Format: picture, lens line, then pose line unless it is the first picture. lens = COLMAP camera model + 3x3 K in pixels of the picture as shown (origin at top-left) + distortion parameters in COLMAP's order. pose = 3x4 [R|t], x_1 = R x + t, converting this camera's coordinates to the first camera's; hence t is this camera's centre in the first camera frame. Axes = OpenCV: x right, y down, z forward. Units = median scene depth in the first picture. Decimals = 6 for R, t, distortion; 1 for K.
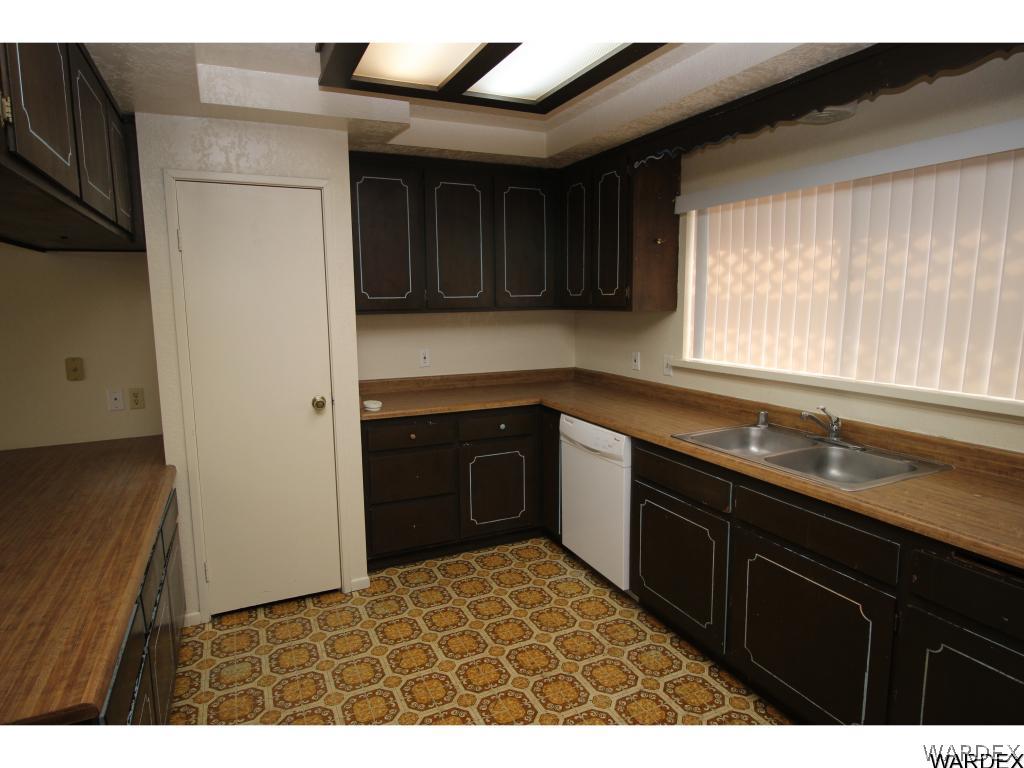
lens RADIAL K [[582.9, 0, 507.4], [0, 582.9, 379.0], [0, 0, 1]] dist [0.001079, -0.003177]
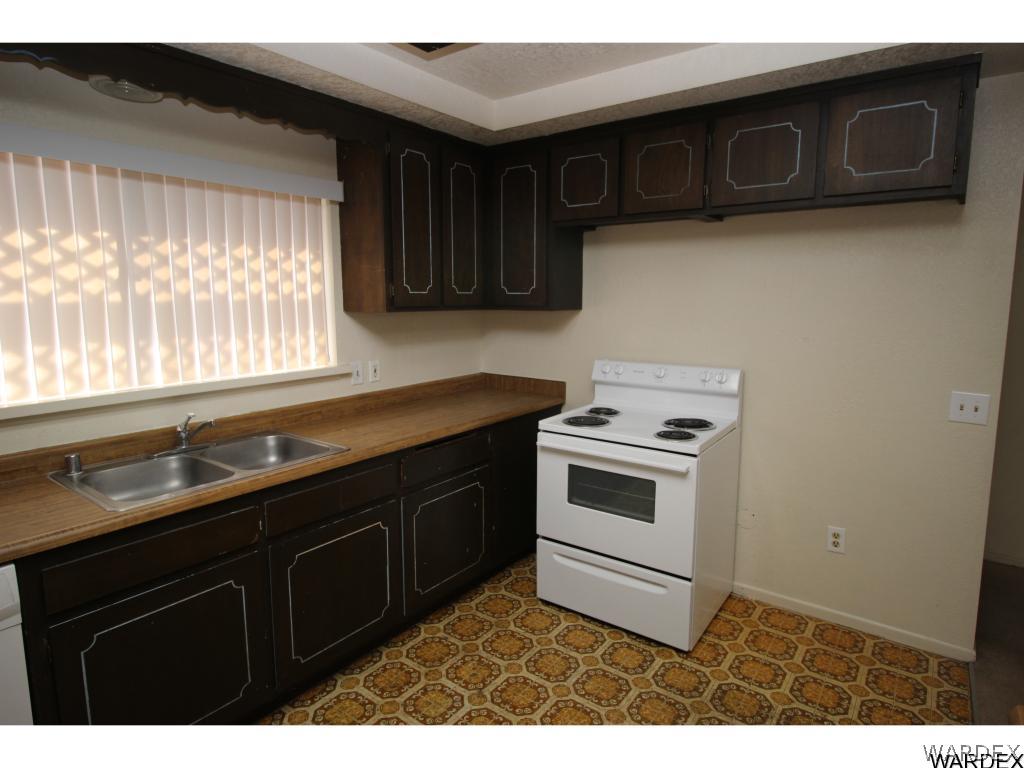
lens RADIAL K [[582.9, 0, 510.9], [0, 582.9, 377.4], [0, 0, 1]] dist [0.001079, -0.003177]
pose [[-0.478609, -0.113600, 0.870648, -0.430624], [0.128235, 0.971919, 0.197307, -0.106830], [-0.868613, 0.206081, -0.450602, 0.791491]]
